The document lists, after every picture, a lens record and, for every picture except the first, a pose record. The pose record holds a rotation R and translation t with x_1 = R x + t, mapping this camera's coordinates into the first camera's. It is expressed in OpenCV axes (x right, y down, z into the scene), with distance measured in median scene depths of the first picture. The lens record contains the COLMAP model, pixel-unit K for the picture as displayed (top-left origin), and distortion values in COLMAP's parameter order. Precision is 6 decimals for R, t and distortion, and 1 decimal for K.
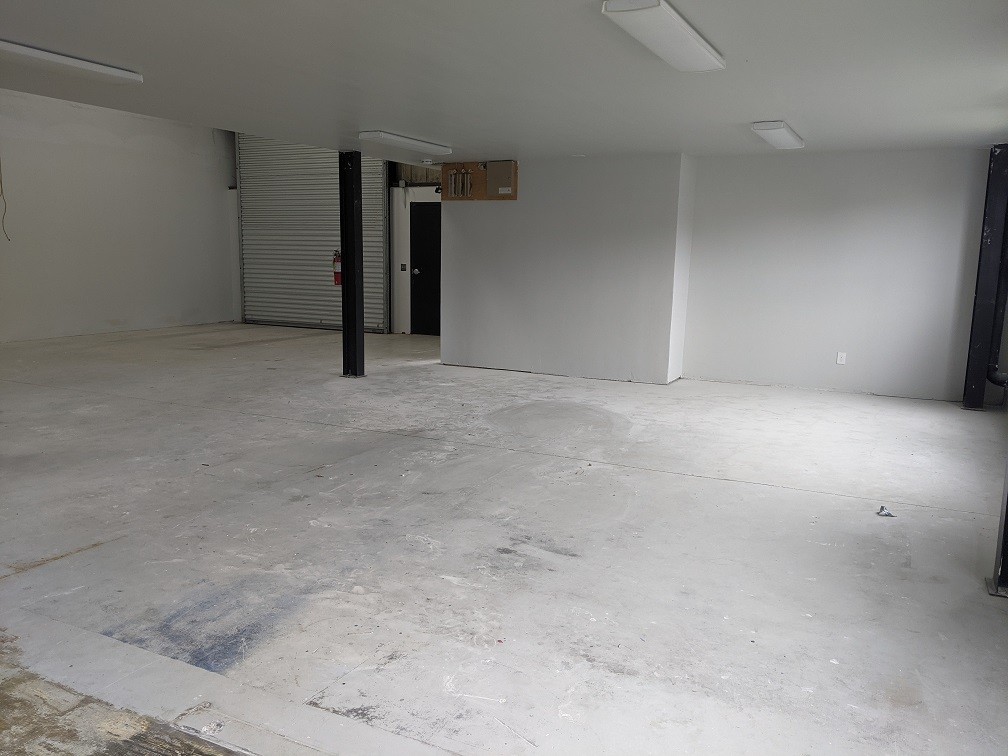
lens RADIAL K [[799.2, 0, 497.3], [0, 799.2, 384.5], [0, 0, 1]] dist [0.063045, -0.087517]
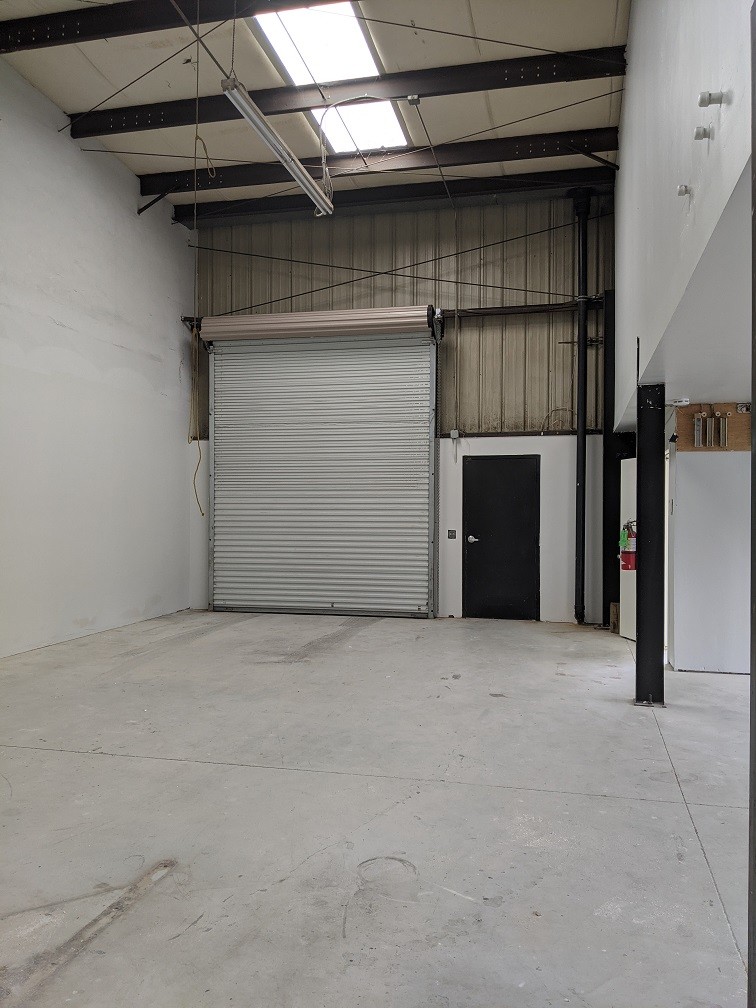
lens RADIAL K [[799.2, 0, 382.1], [0, 799.2, 504.9], [0, 0, 1]] dist [0.063045, -0.087517]
pose [[0.971607, -0.014352, 0.236165, -0.374832], [0.053129, 0.985902, -0.158664, -0.051557], [-0.230559, 0.166706, 0.958672, 0.240102]]
